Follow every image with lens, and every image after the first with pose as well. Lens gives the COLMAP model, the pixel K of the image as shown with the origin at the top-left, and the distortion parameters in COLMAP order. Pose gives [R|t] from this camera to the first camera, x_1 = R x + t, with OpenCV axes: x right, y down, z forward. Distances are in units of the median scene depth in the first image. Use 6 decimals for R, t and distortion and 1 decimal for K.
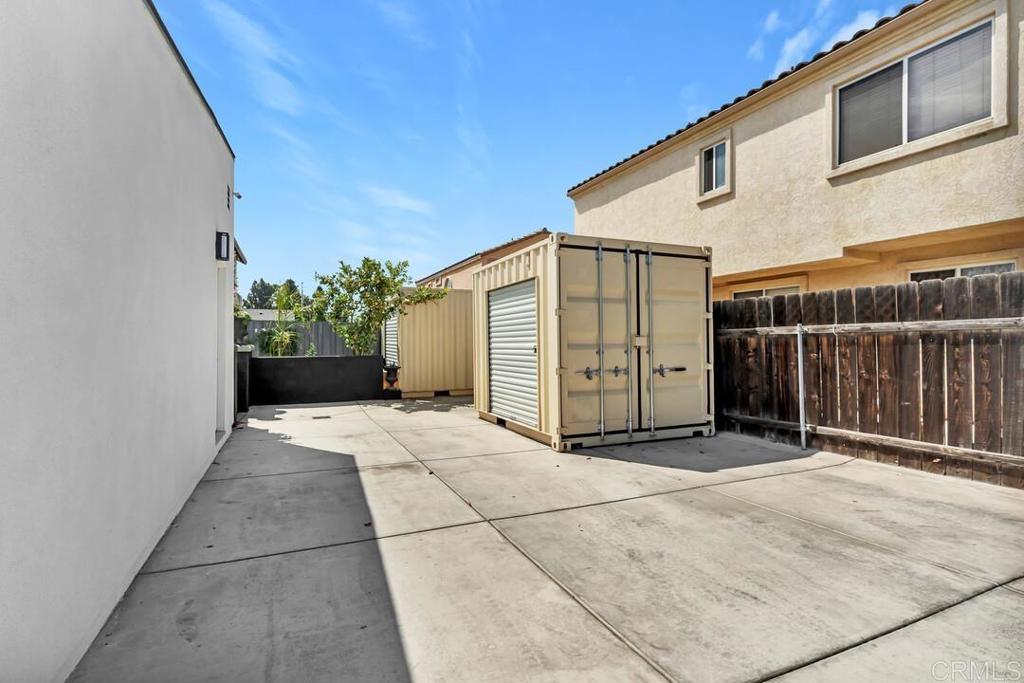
lens RADIAL K [[489.0, 0, 512.0], [0, 489.0, 341.5], [0, 0, 1]] dist [-0.001956, -0.000341]
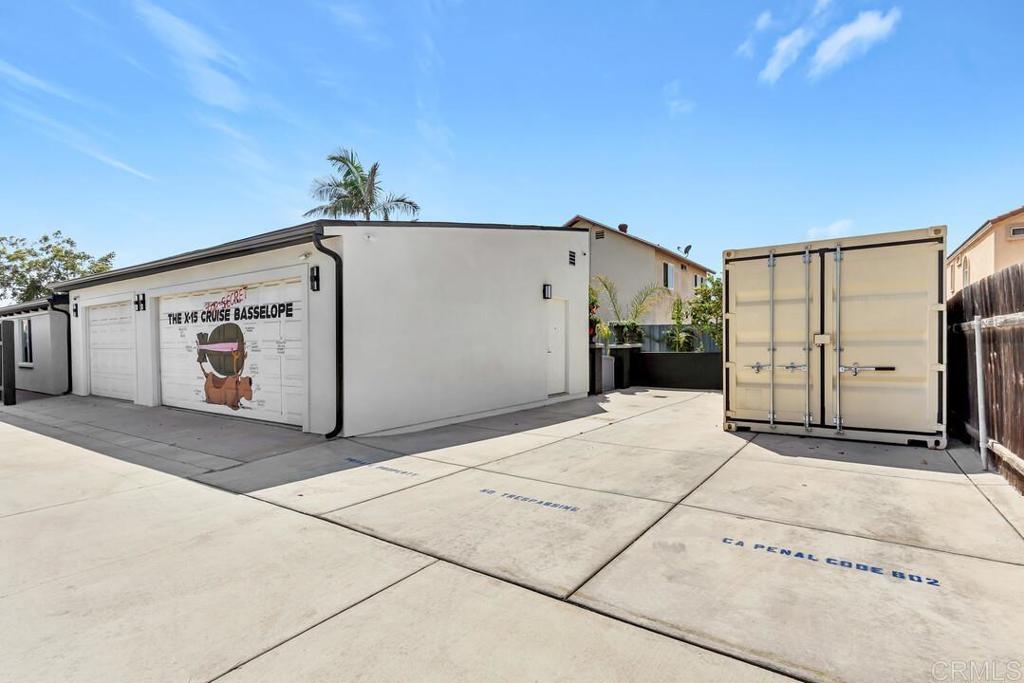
lens RADIAL K [[495.1, 0, 512.0], [0, 495.1, 341.5], [0, 0, 1]] dist [-0.000783, 0.000134]
pose [[0.518980, -0.007732, -0.854752, 0.824166], [0.011094, 0.999936, -0.002309, 0.000110], [0.854715, -0.008284, 0.519032, -0.088256]]
